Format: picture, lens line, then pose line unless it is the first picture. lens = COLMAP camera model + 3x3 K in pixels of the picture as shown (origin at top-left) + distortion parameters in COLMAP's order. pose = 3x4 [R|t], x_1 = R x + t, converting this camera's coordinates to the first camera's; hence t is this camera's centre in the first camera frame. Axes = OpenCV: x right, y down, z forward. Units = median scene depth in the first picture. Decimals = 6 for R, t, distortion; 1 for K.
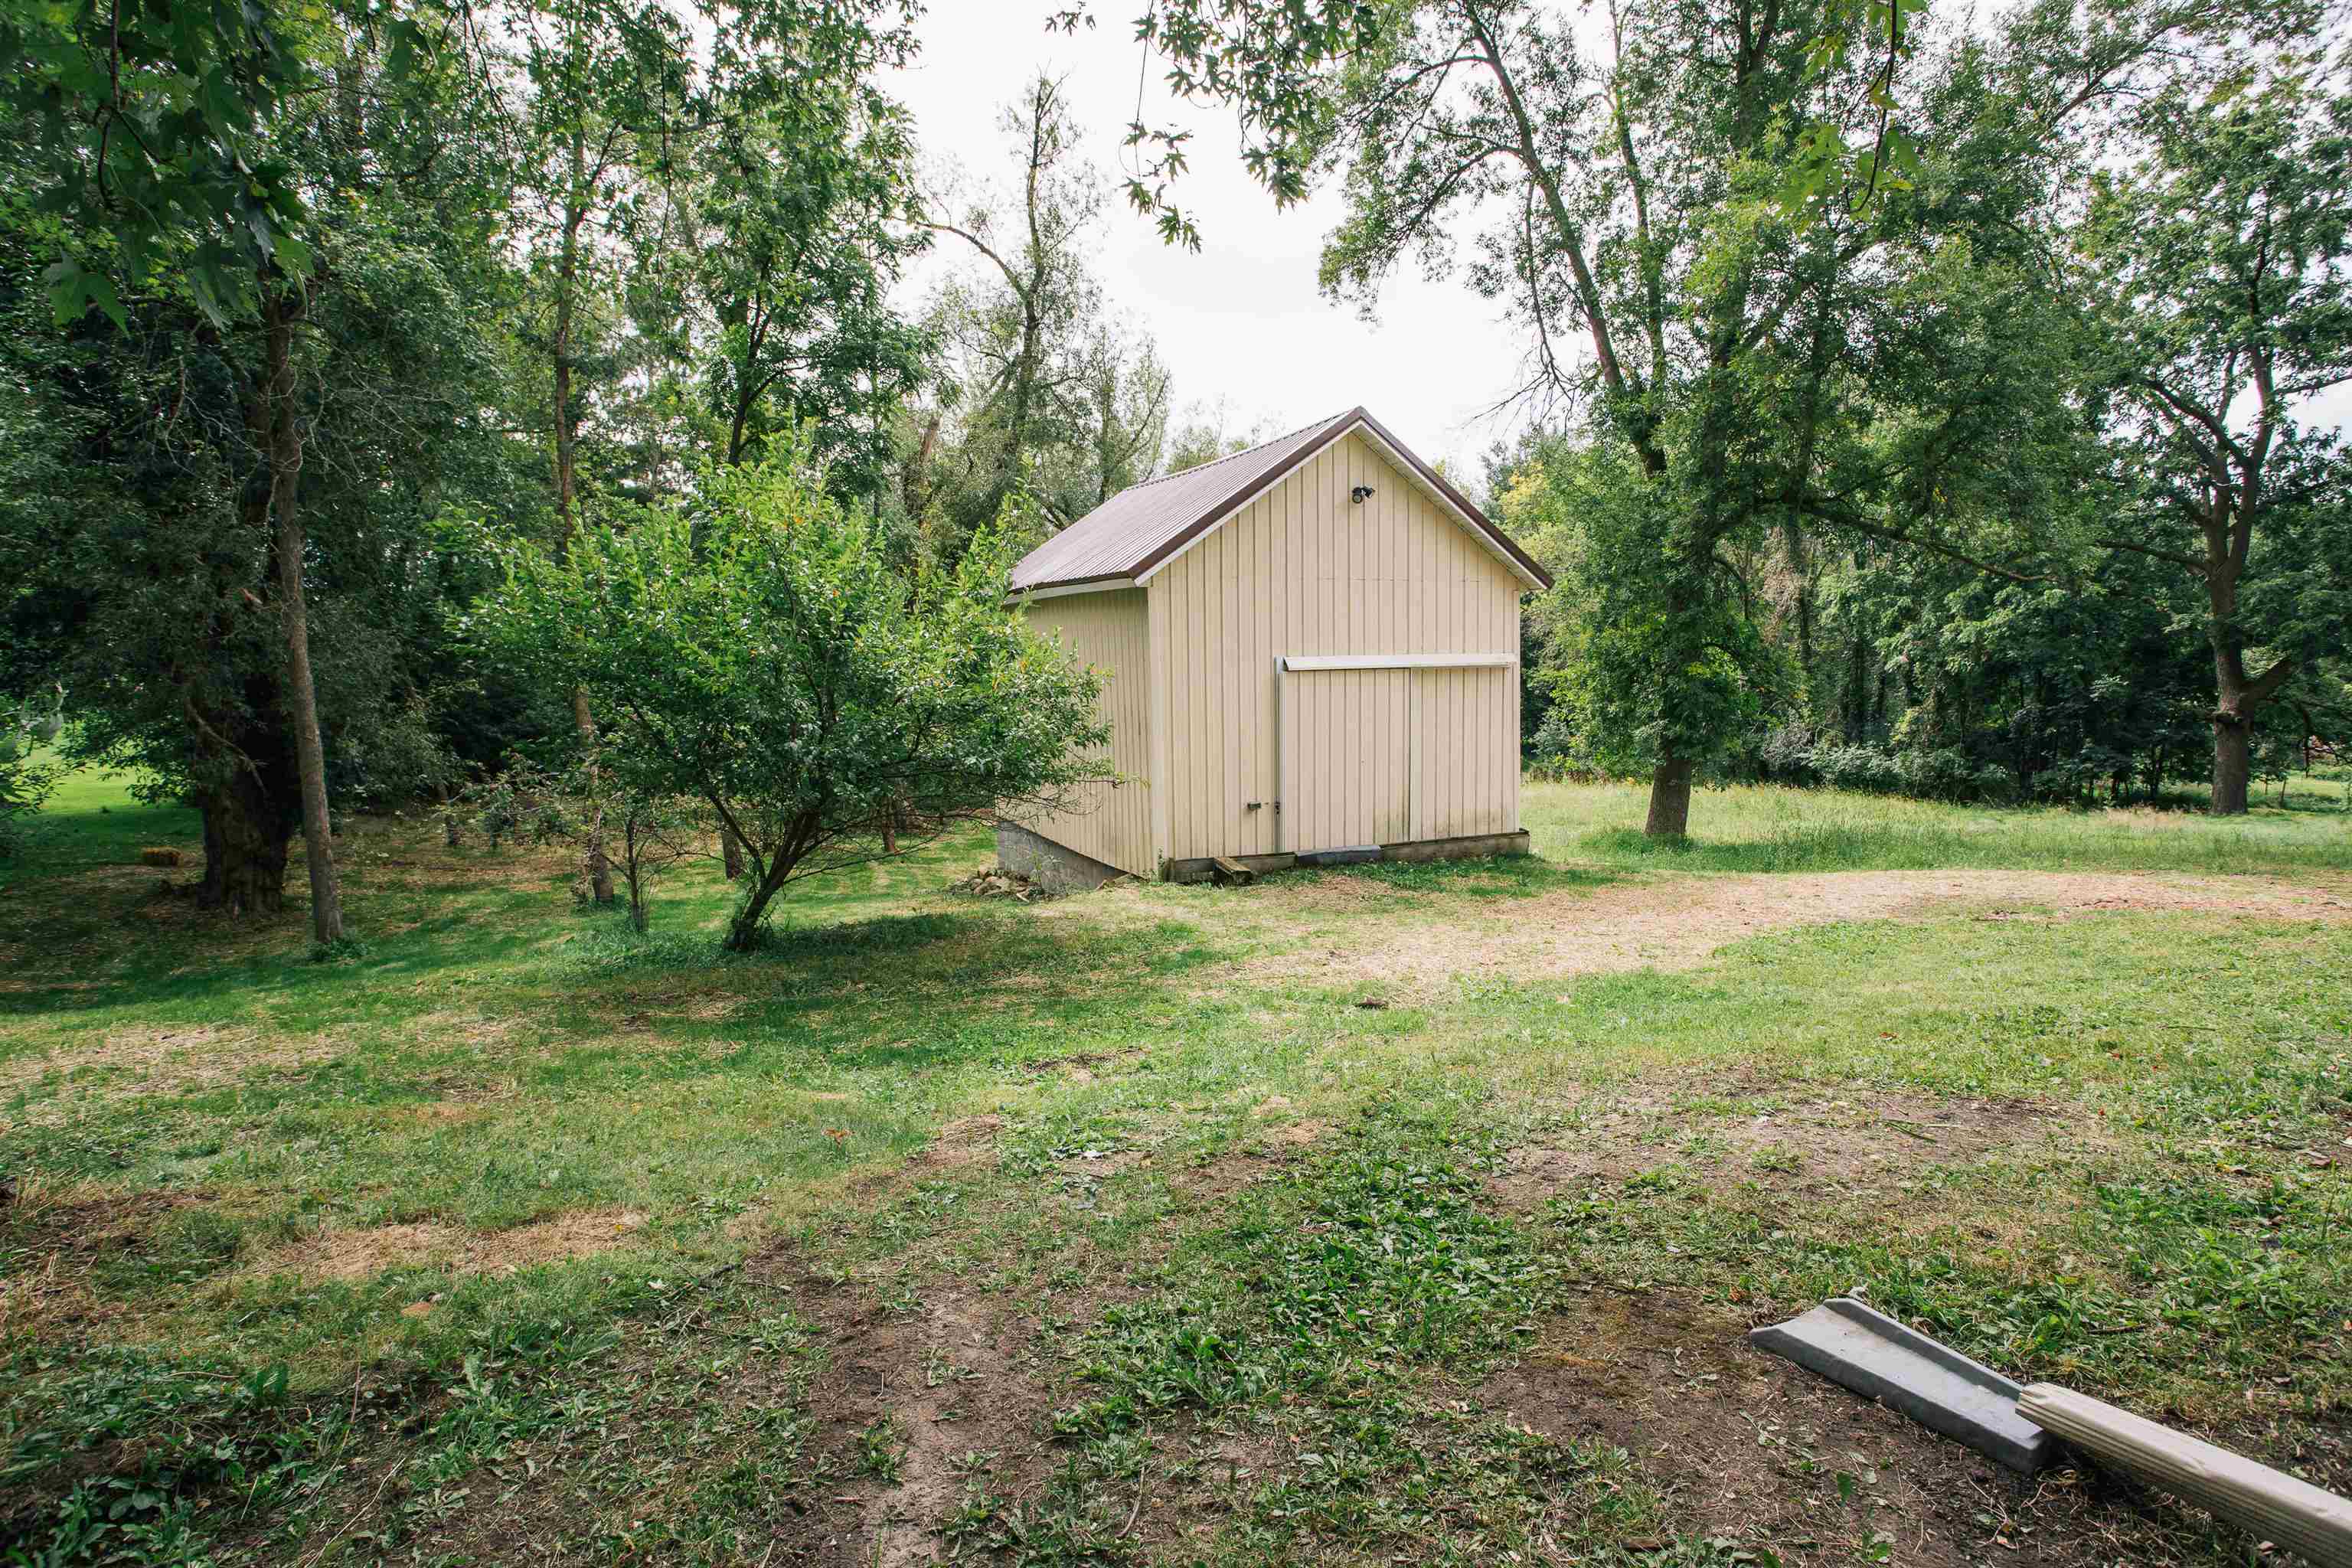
lens RADIAL K [[1156.8, 0, 1168.6], [0, 1156.8, 785.9], [0, 0, 1]] dist [-0.056433, 0.023344]
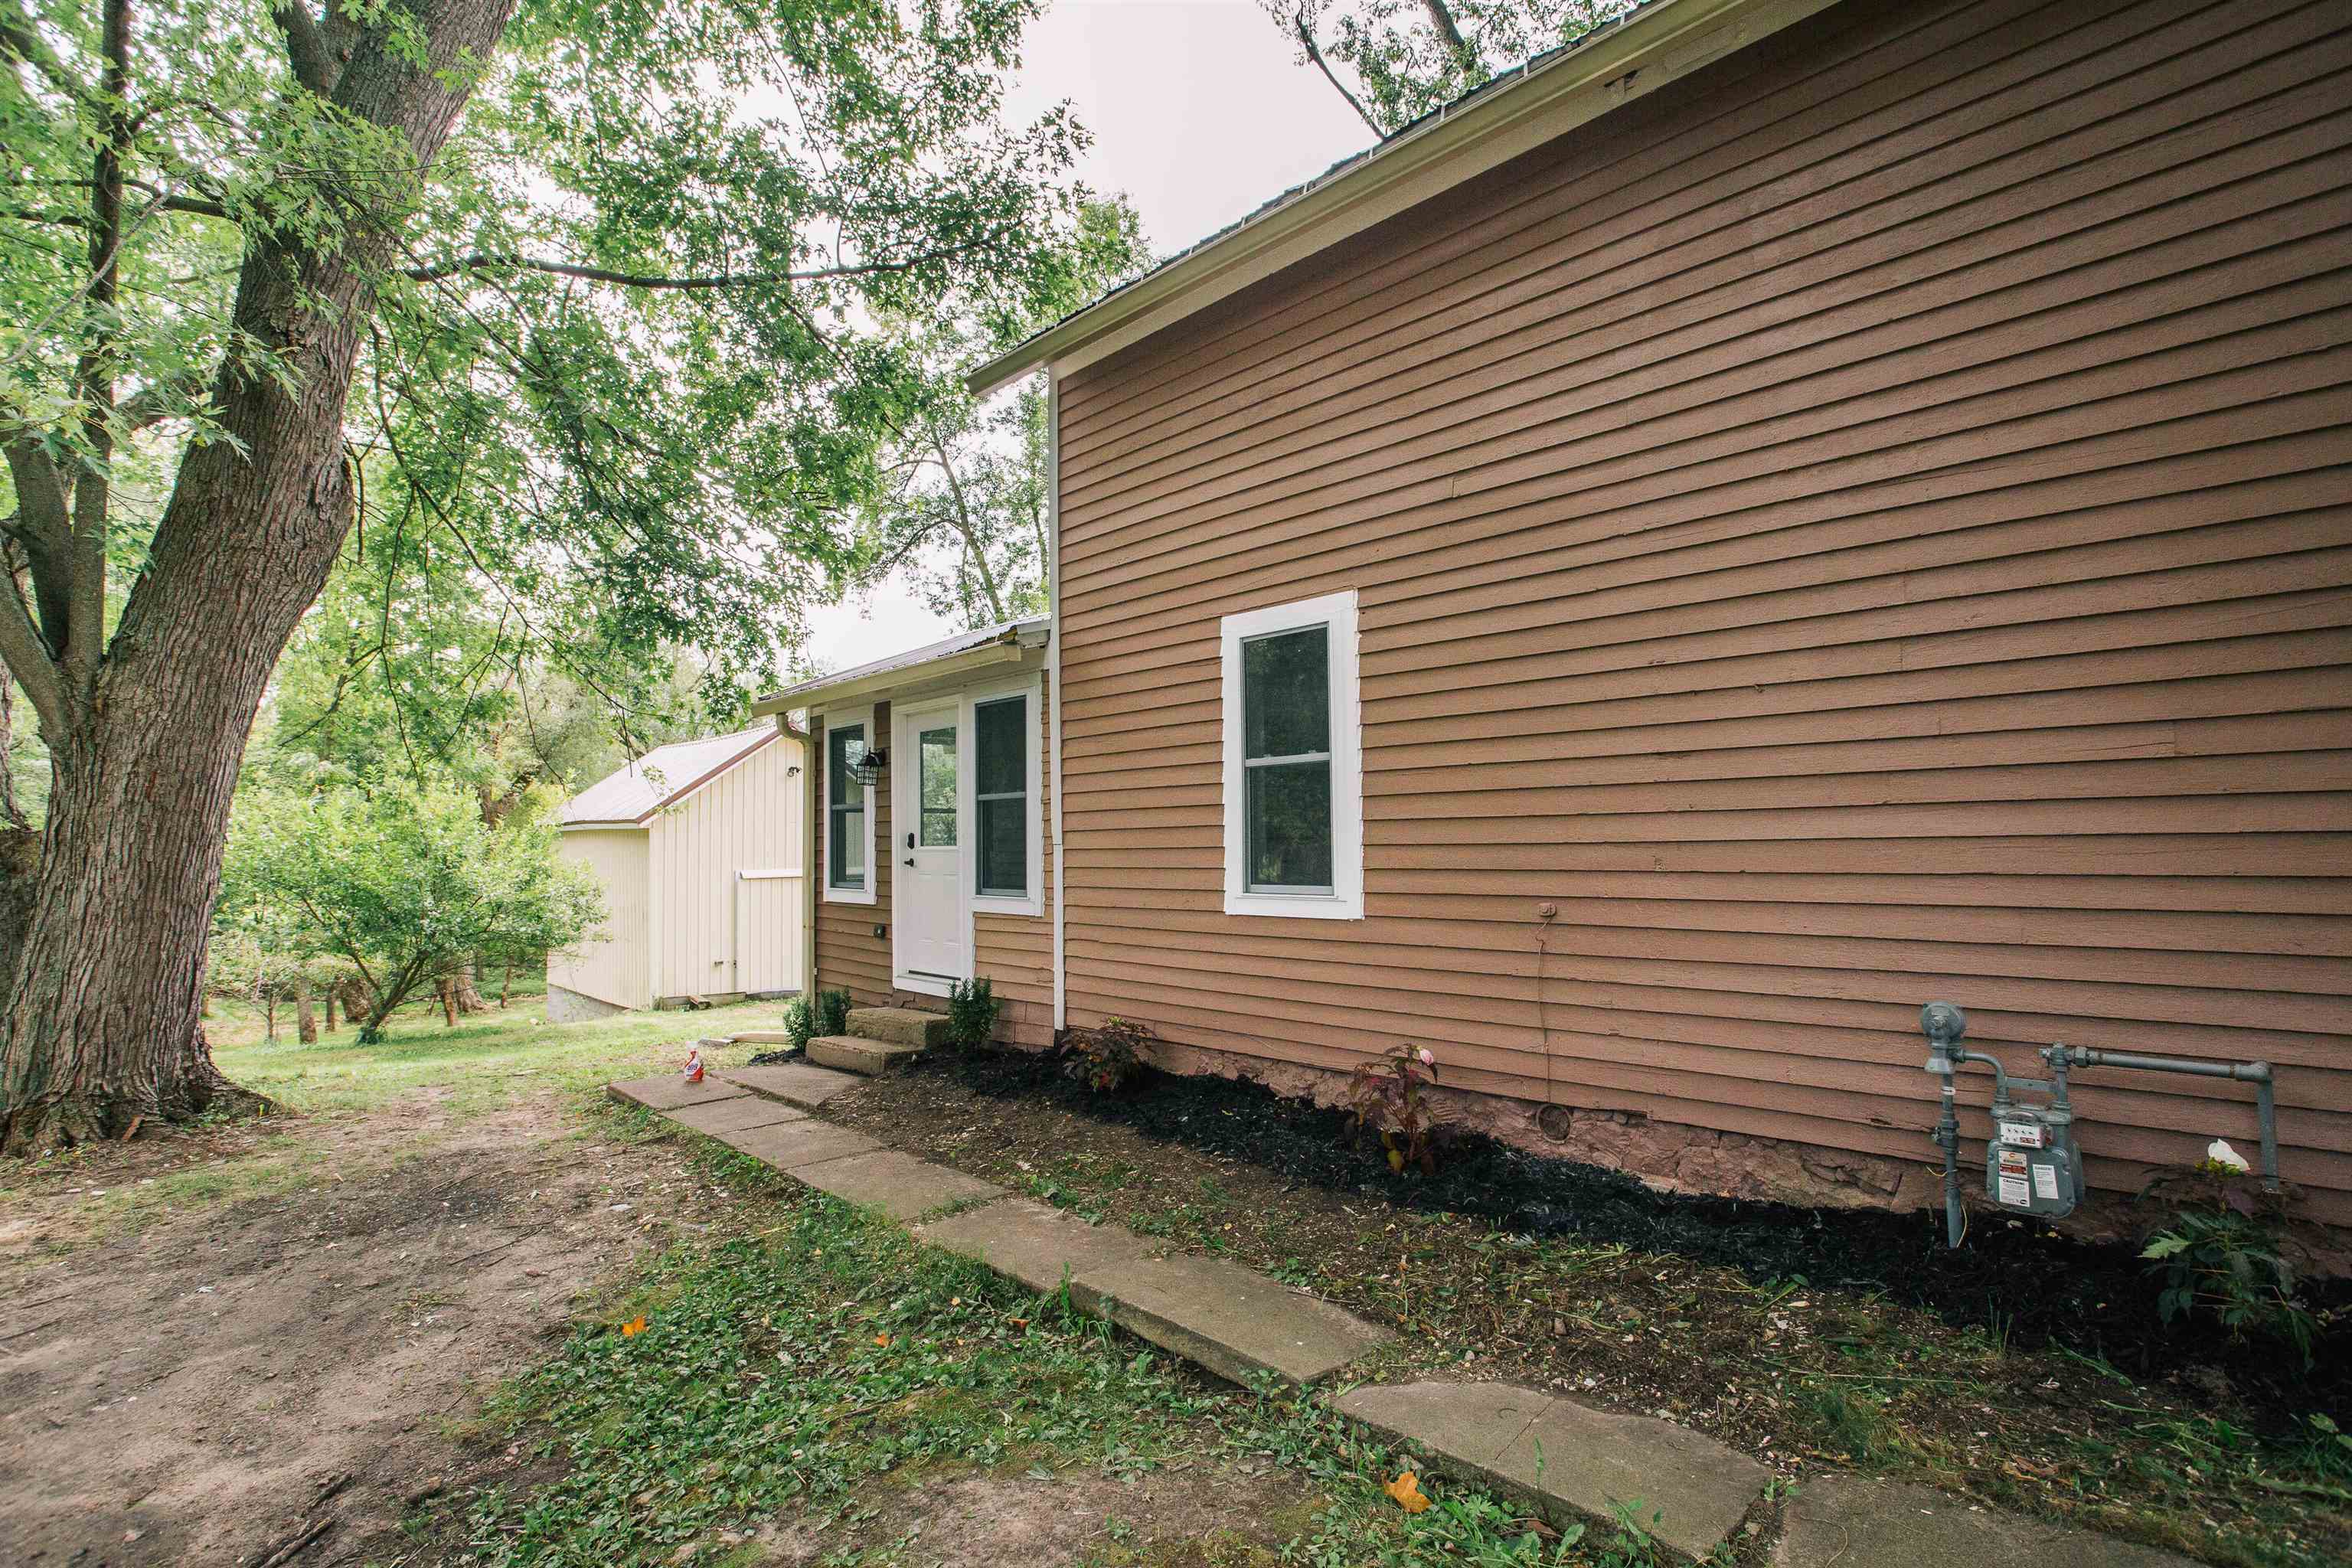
lens RADIAL K [[1156.8, 0, 1172.7], [0, 1156.8, 770.5], [0, 0, 1]] dist [-0.056433, 0.023344]
pose [[0.943673, 0.029870, 0.329529, 0.092437], [0.029072, 0.984580, -0.172500, 0.031499], [-0.329600, 0.172364, 0.928253, -0.490368]]
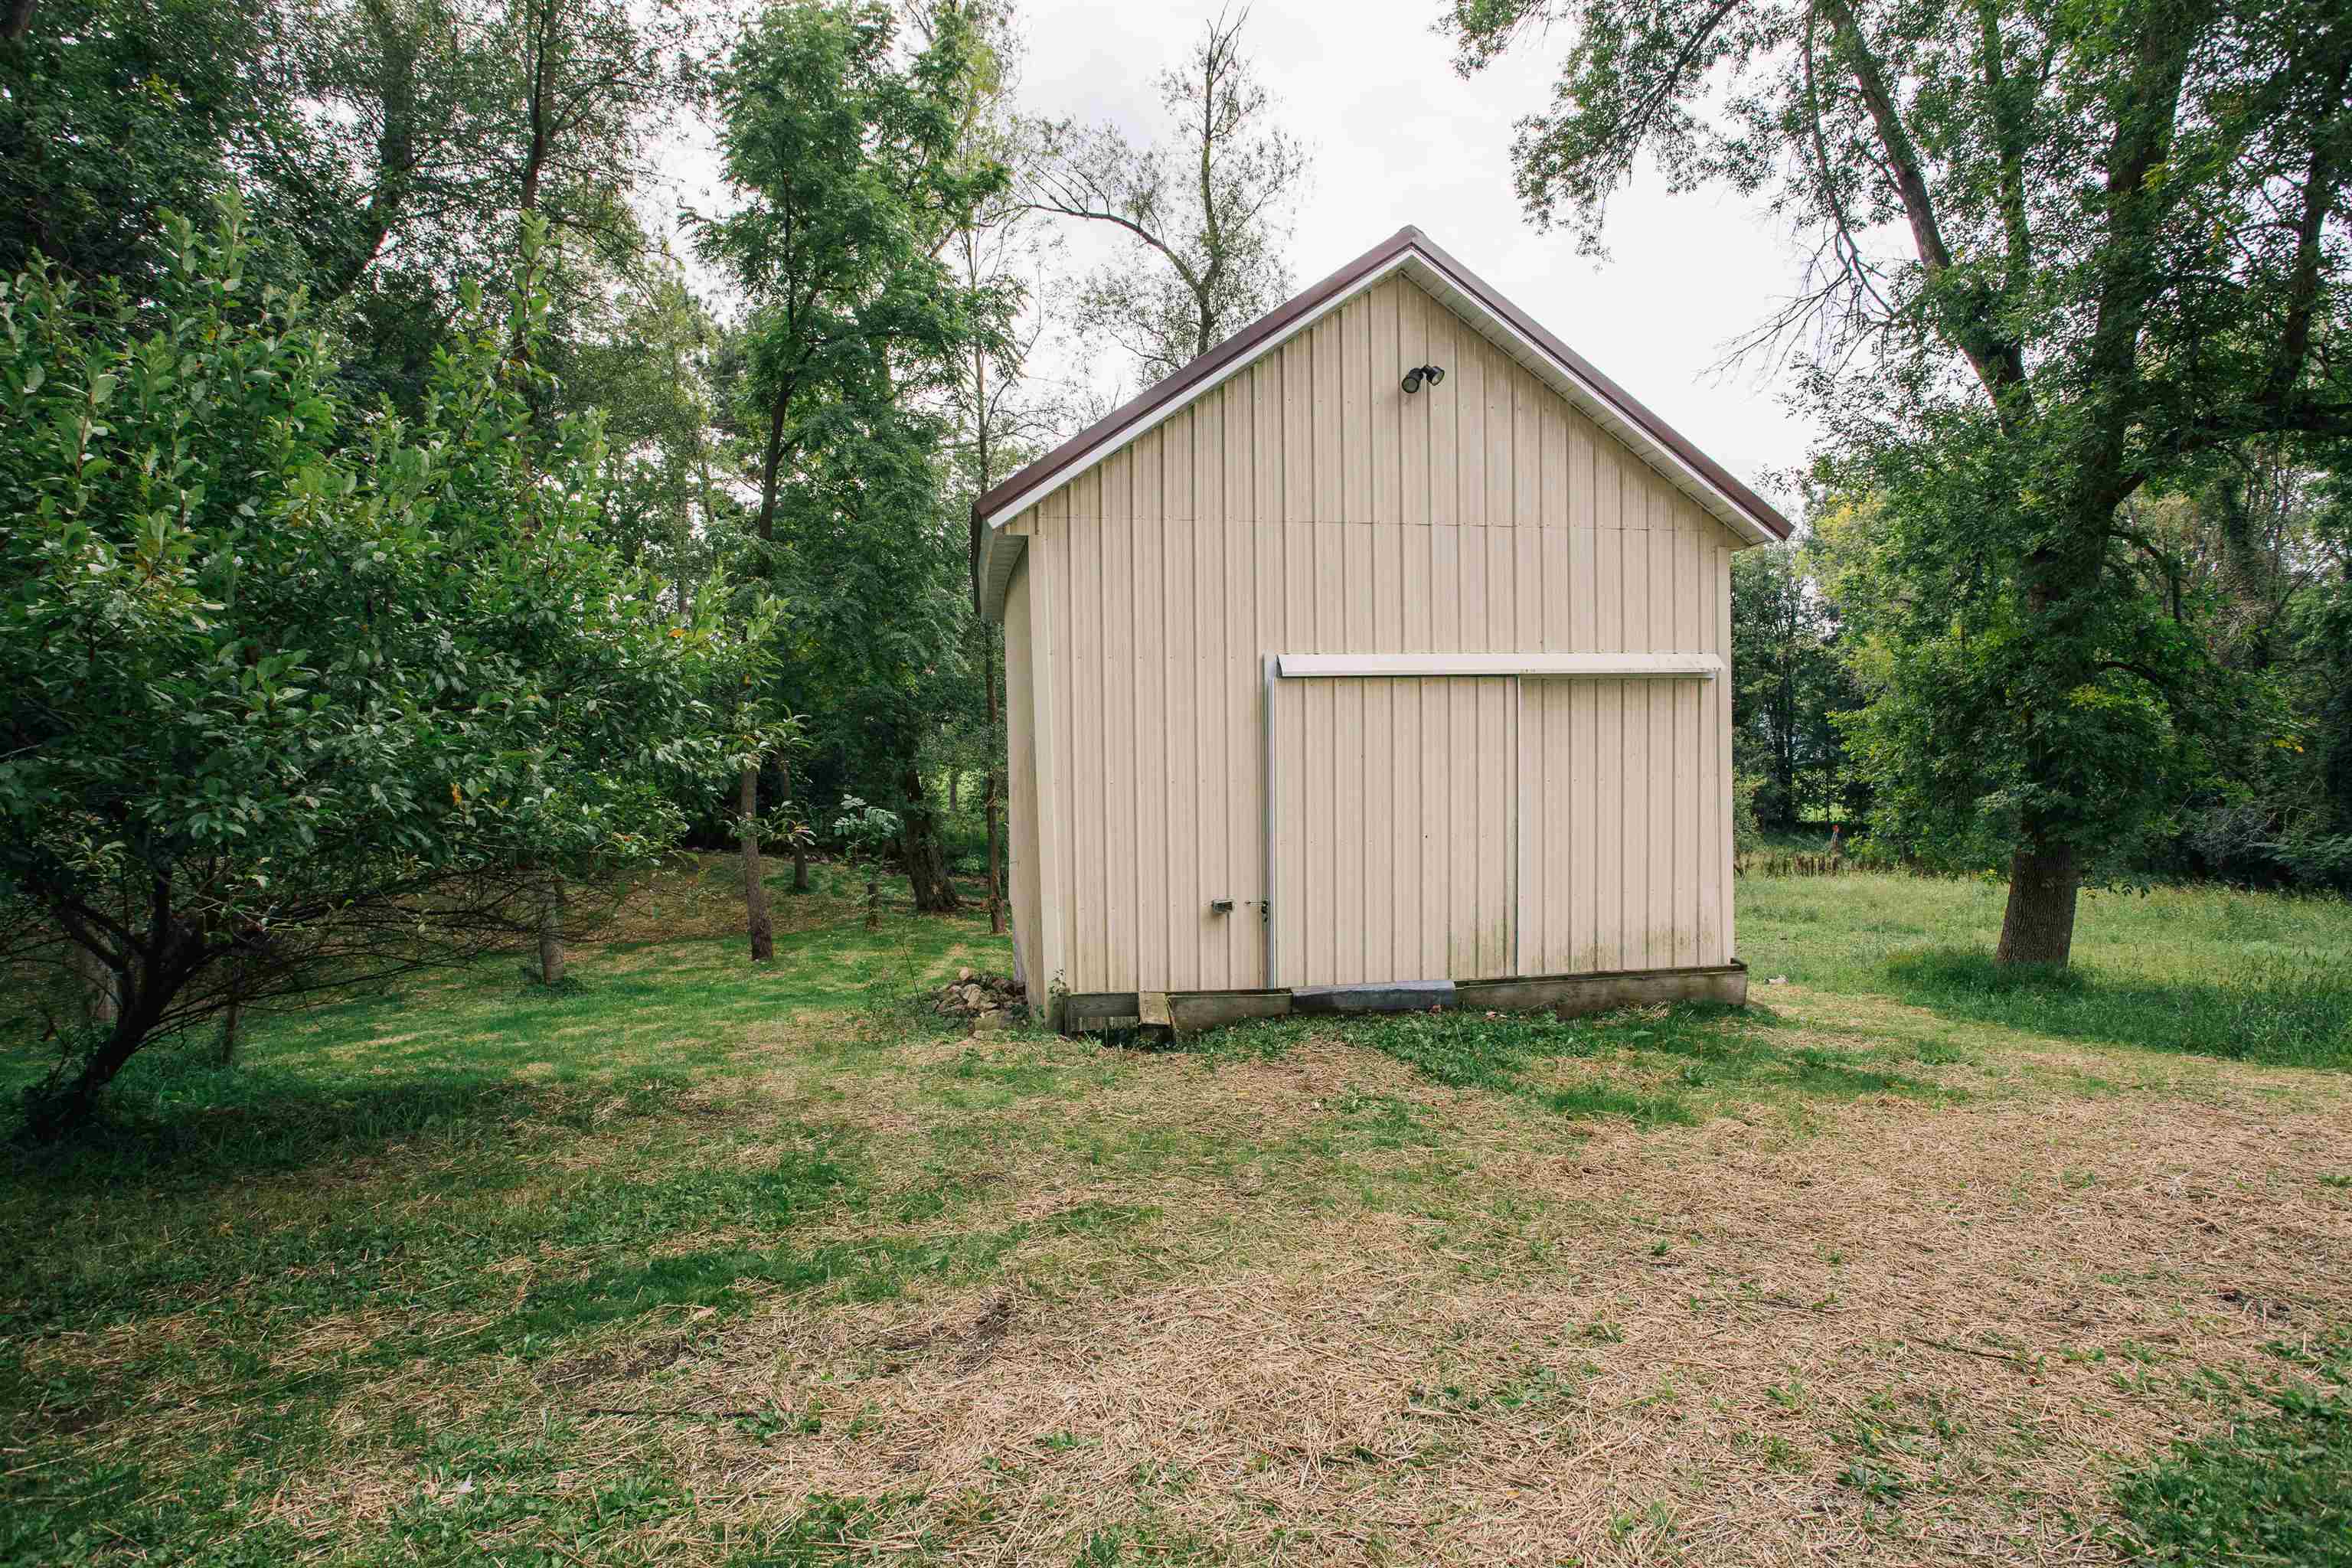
lens RADIAL K [[1180.1, 0, 1186.9], [0, 1180.1, 806.7], [0, 0, 1]] dist [-0.043364, 0.002288]
pose [[0.970911, 0.014304, -0.239014, 0.135501], [-0.025341, 0.998746, -0.043168, -0.005054], [0.238097, 0.047969, 0.970056, 0.277373]]
